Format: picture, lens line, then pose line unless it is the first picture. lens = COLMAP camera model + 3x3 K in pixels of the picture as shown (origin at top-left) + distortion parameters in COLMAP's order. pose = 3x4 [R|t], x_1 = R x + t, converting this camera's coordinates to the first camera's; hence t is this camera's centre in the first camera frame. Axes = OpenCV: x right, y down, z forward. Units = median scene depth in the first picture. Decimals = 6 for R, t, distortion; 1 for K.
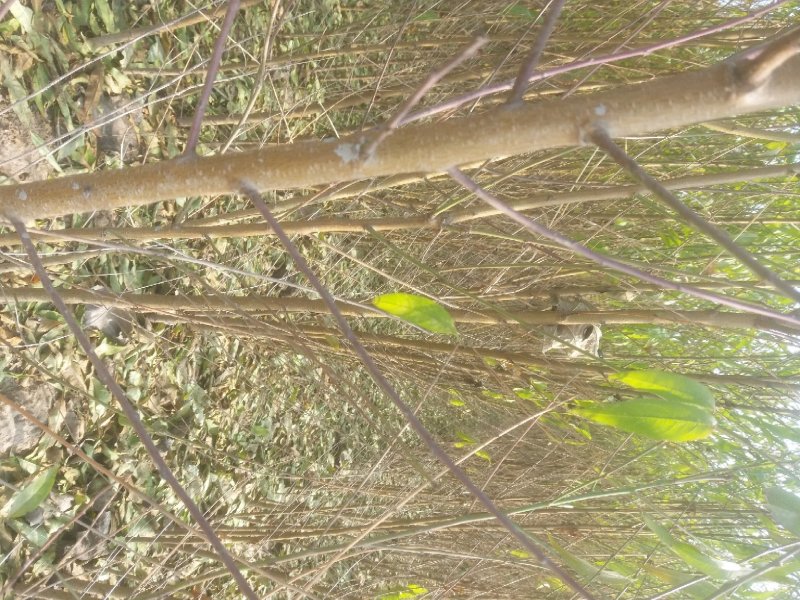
lens RADIAL K [[539.5, 0, 400.0], [0, 539.5, 300.0], [0, 0, 1]] dist [0.095184, -0.163637]
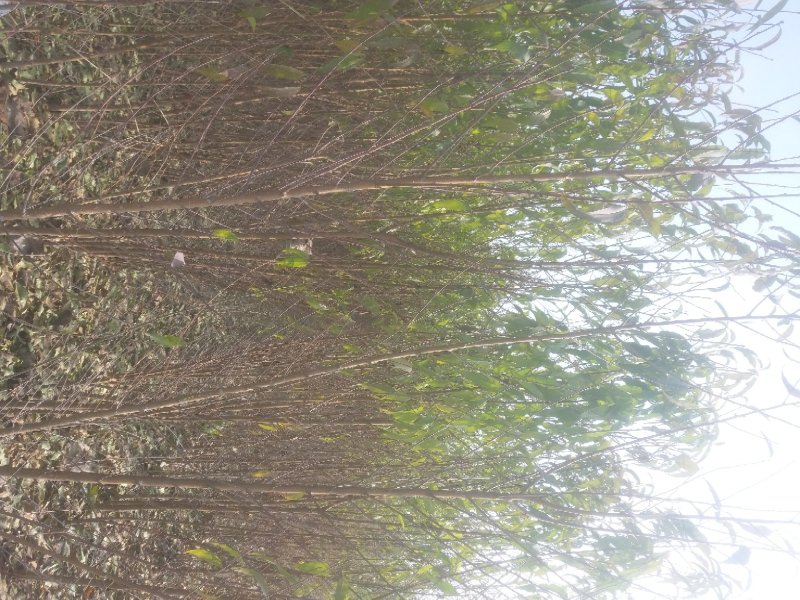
lens RADIAL K [[574.6, 0, 401.3], [0, 574.6, 285.8], [0, 0, 1]] dist [-0.008812, 0.002555]
pose [[0.943888, -0.055083, 0.325641, -0.047193], [0.018207, 0.993173, 0.115222, -0.015391], [-0.329765, -0.102828, 0.938447, -0.776969]]
